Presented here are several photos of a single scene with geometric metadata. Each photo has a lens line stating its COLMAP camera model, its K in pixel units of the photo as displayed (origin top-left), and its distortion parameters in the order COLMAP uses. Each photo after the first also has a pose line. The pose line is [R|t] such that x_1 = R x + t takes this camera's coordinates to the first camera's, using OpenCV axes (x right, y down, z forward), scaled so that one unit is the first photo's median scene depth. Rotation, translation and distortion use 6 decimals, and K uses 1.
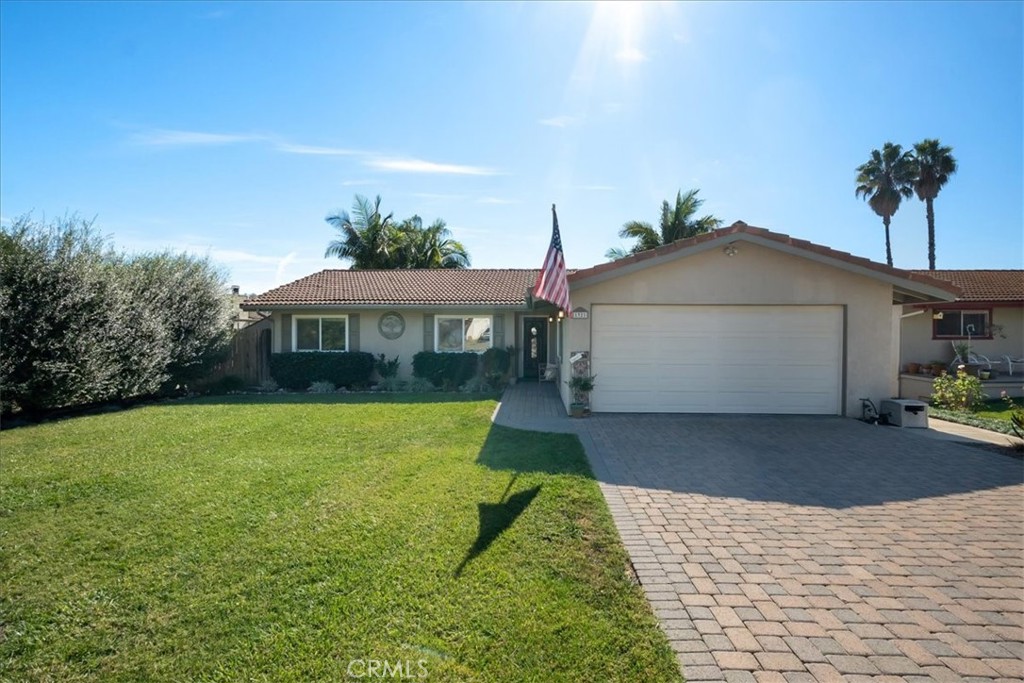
lens RADIAL K [[464.0, 0, 517.1], [0, 464.0, 337.7], [0, 0, 1]] dist [-0.014796, 0.000498]
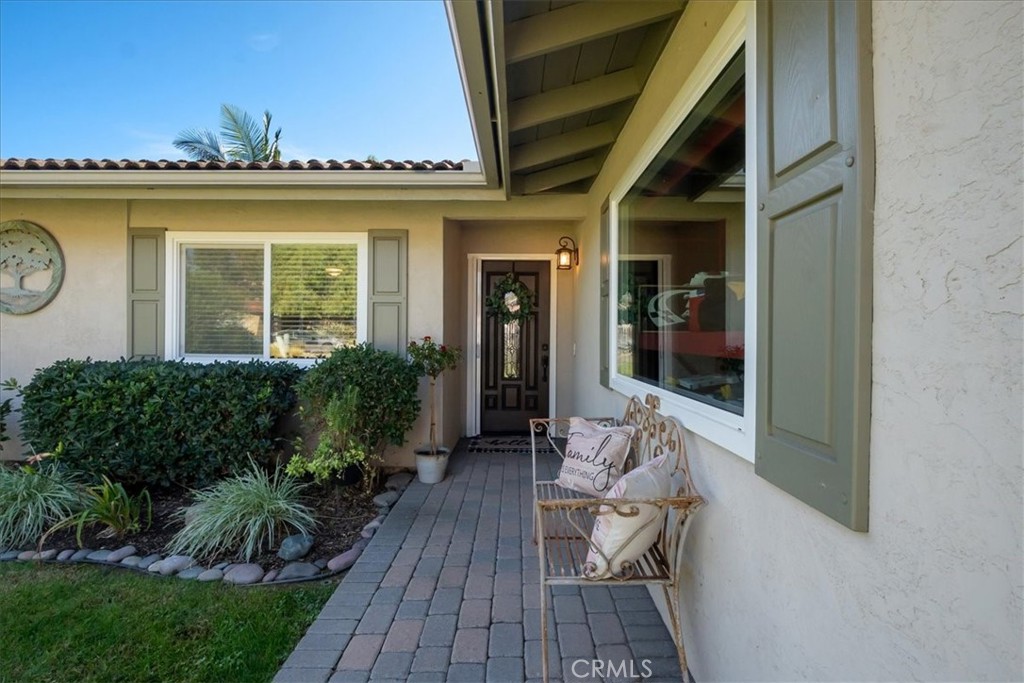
lens RADIAL K [[464.0, 0, 517.1], [0, 464.0, 337.7], [0, 0, 1]] dist [-0.014796, 0.000498]
pose [[0.998798, 0.004726, 0.048779, 0.022560], [-0.004126, 0.999915, -0.012396, 0.017243], [-0.048834, 0.012180, 0.998733, 0.613651]]
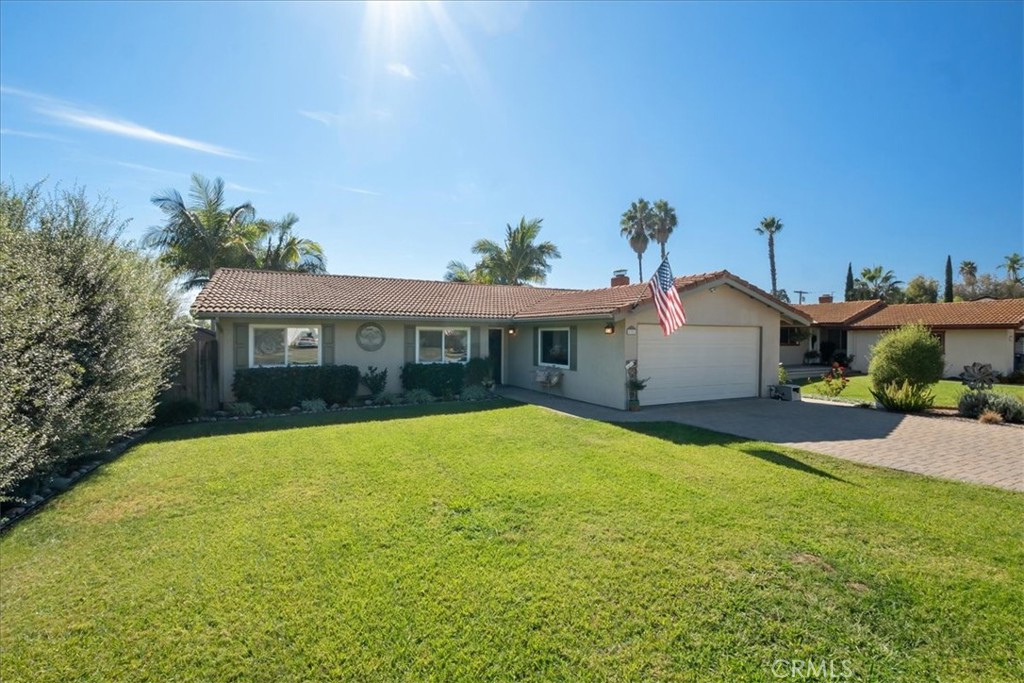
lens RADIAL K [[455.8, 0, 518.9], [0, 455.8, 341.5], [0, 0, 1]] dist [-0.022569, 0.000115]
pose [[0.872217, -0.004247, 0.489100, -0.406029], [0.005433, 0.999985, -0.001006, -0.011956], [-0.489088, 0.003535, 0.872227, 0.025987]]
